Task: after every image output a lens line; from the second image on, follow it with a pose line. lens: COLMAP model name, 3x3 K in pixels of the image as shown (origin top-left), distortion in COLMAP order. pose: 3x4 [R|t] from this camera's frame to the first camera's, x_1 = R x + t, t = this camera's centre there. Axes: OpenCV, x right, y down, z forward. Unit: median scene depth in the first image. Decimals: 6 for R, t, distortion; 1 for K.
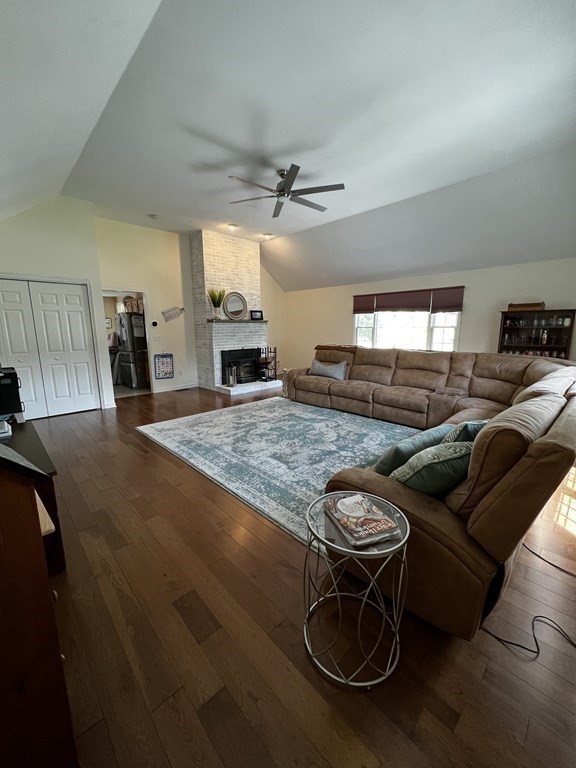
lens RADIAL K [[306.7, 0, 288.3], [0, 306.7, 386.7], [0, 0, 1]] dist [-0.003480, 0.000852]
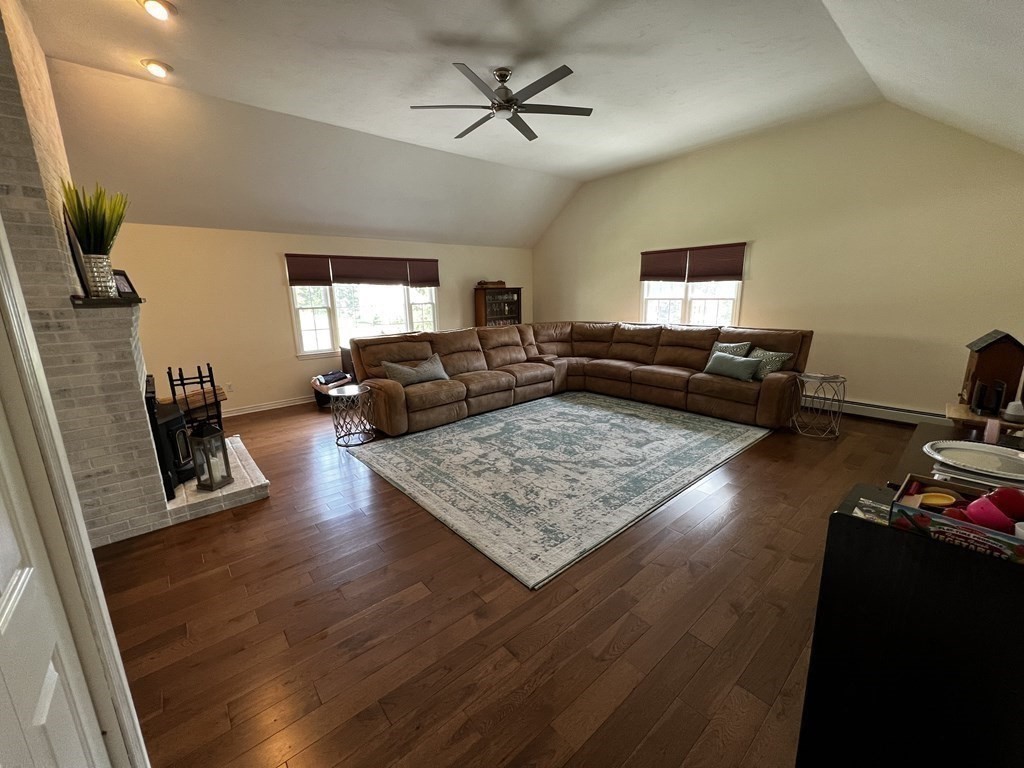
lens RADIAL K [[408.9, 0, 513.2], [0, 408.9, 382.6], [0, 0, 1]] dist [-0.003480, 0.000852]
pose [[0.049660, -0.209213, 0.976608, -0.943844], [0.212414, 0.957657, 0.194352, -0.207922], [-0.975917, 0.197794, 0.091998, 0.943835]]
